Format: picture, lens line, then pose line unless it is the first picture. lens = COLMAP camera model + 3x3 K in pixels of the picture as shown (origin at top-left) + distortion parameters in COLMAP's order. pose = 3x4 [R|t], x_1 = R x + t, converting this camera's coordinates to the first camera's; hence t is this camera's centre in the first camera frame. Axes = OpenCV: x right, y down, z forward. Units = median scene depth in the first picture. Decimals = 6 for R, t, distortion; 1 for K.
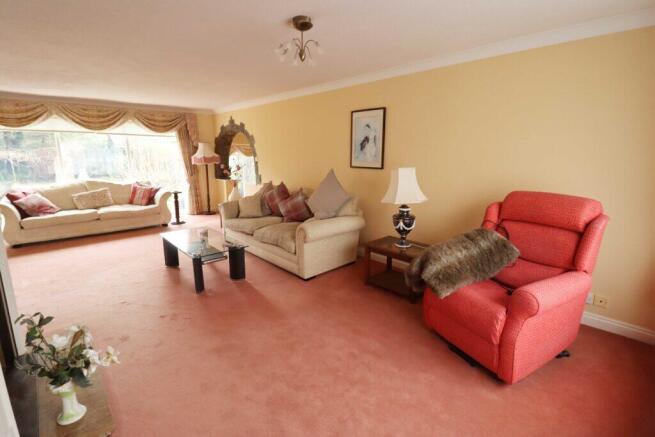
lens RADIAL K [[305.7, 0, 327.5], [0, 305.7, 218.5], [0, 0, 1]] dist [-0.002720, -0.001272]
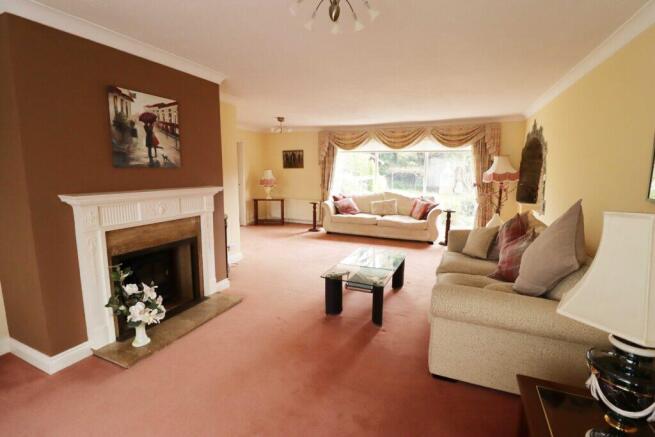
lens RADIAL K [[305.7, 0, 327.5], [0, 305.7, 218.5], [0, 0, 1]] dist [-0.002720, -0.001272]
pose [[0.386583, 0.148143, -0.910279, 0.213079], [-0.194904, 0.977845, 0.076365, -0.065059], [0.901424, 0.147896, 0.406892, 0.311155]]
